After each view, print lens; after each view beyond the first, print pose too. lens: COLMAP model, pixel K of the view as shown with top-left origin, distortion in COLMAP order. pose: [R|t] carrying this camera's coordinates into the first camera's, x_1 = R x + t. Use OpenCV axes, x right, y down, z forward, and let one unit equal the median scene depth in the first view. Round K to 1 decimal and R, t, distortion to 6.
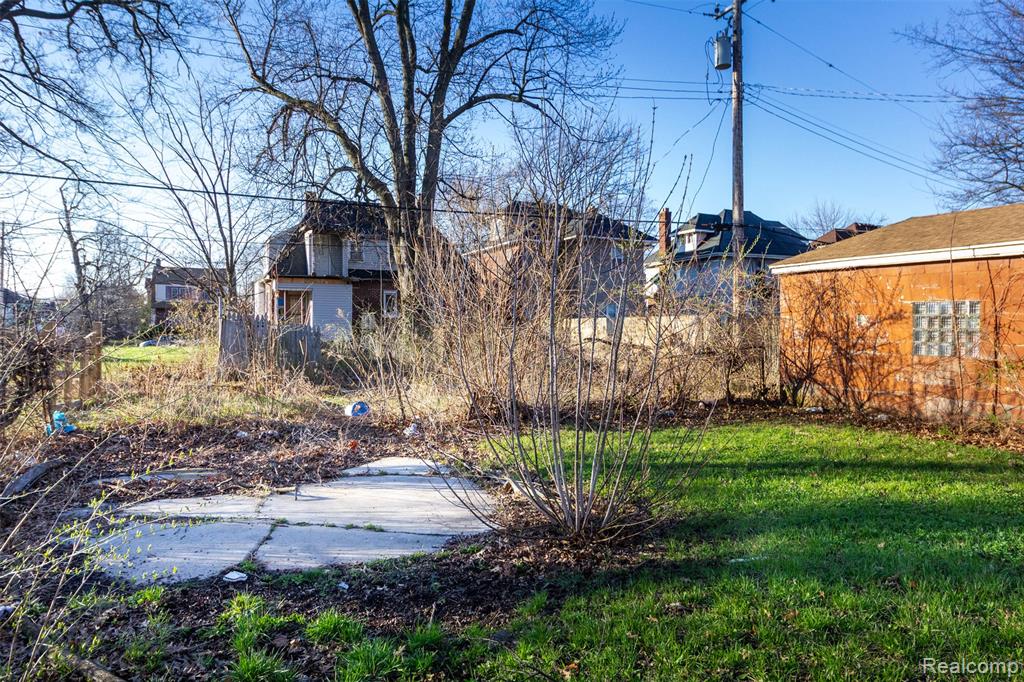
lens RADIAL K [[711.4, 0, 512.0], [0, 711.4, 341.0], [0, 0, 1]] dist [-0.001507, -0.000663]
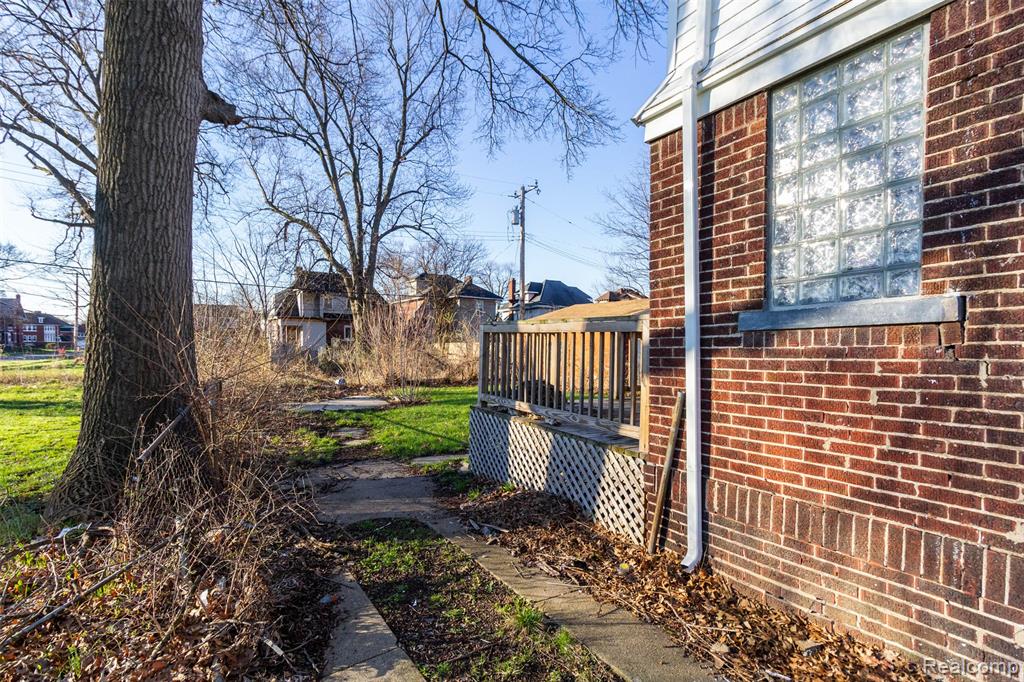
lens RADIAL K [[505.2, 0, 510.7], [0, 505.2, 370.0], [0, 0, 1]] dist [0.000413, 0.000122]
pose [[0.988659, 0.000162, 0.150176, 0.045921], [-0.004769, 0.999529, 0.030320, -0.002002], [-0.150100, -0.030693, 0.988194, -0.360446]]
